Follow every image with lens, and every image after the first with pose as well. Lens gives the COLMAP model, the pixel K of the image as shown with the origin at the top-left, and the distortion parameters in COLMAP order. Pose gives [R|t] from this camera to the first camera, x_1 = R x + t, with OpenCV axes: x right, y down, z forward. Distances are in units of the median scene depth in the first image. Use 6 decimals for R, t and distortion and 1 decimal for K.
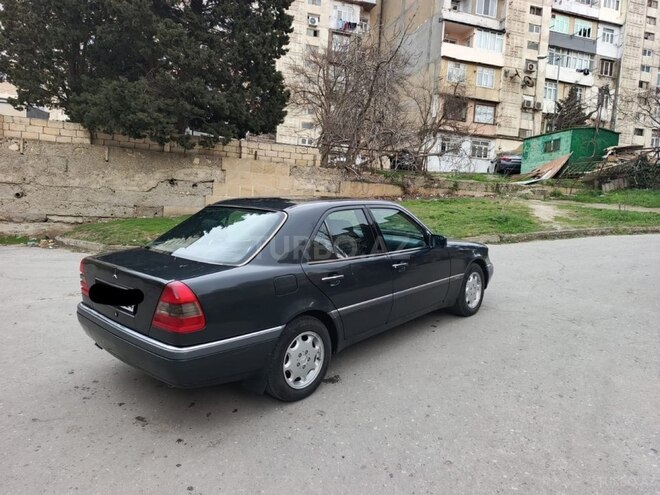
lens RADIAL K [[465.9, 0, 328.2], [0, 465.9, 249.3], [0, 0, 1]] dist [0.027920, -0.023976]
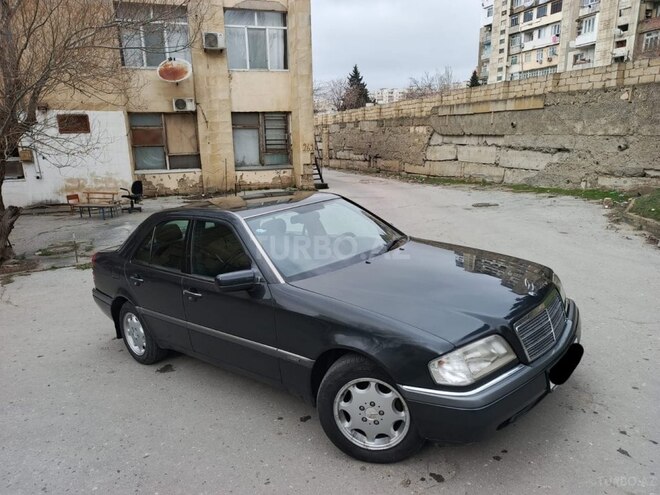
lens RADIAL K [[467.0, 0, 330.0], [0, 467.0, 247.5], [0, 0, 1]] dist [0.018556, -0.004364]
pose [[0.013643, 0.188516, -0.981975, 0.297766], [-0.046687, 0.981116, 0.187702, -0.066016], [0.998816, 0.043285, 0.022186, 0.381732]]
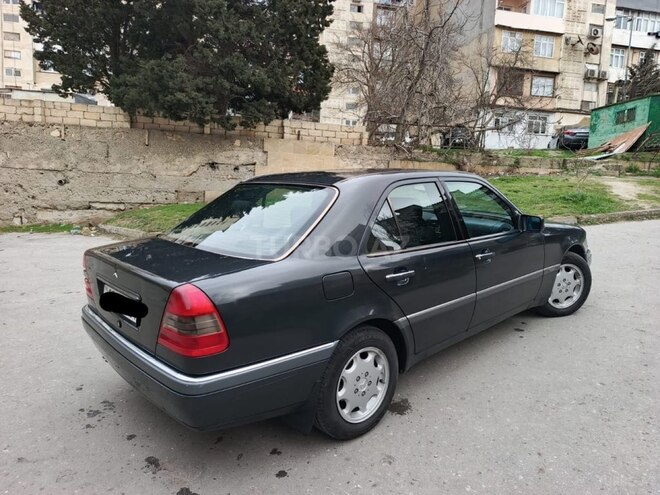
lens RADIAL K [[465.9, 0, 328.2], [0, 465.9, 249.3], [0, 0, 1]] dist [0.027920, -0.023976]
pose [[0.995427, -0.007215, -0.095257, -0.009227], [0.010384, 0.999408, 0.032813, -0.001377], [0.094964, -0.033652, 0.994912, 0.066362]]
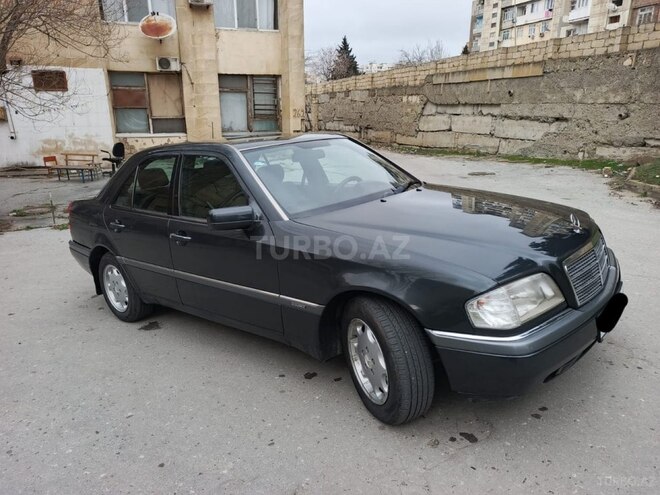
lens RADIAL K [[467.0, 0, 330.0], [0, 467.0, 247.5], [0, 0, 1]] dist [0.018556, -0.004364]
pose [[0.040647, 0.236676, -0.970738, 0.272489], [-0.065593, 0.970077, 0.233768, -0.041947], [0.997018, 0.054172, 0.054955, 0.372441]]
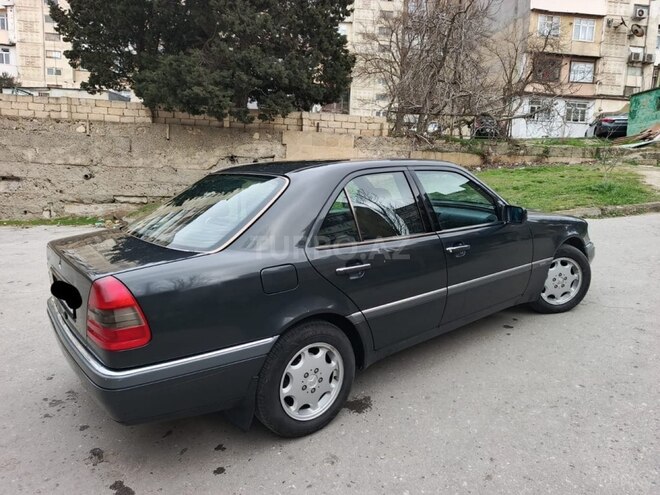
lens RADIAL K [[465.9, 0, 328.2], [0, 465.9, 249.3], [0, 0, 1]] dist [0.027920, -0.023976]
pose [[0.985679, -0.003272, -0.168603, 0.024630], [0.011344, 0.998834, 0.046930, -0.000356], [0.168253, -0.048171, 0.984566, 0.077936]]
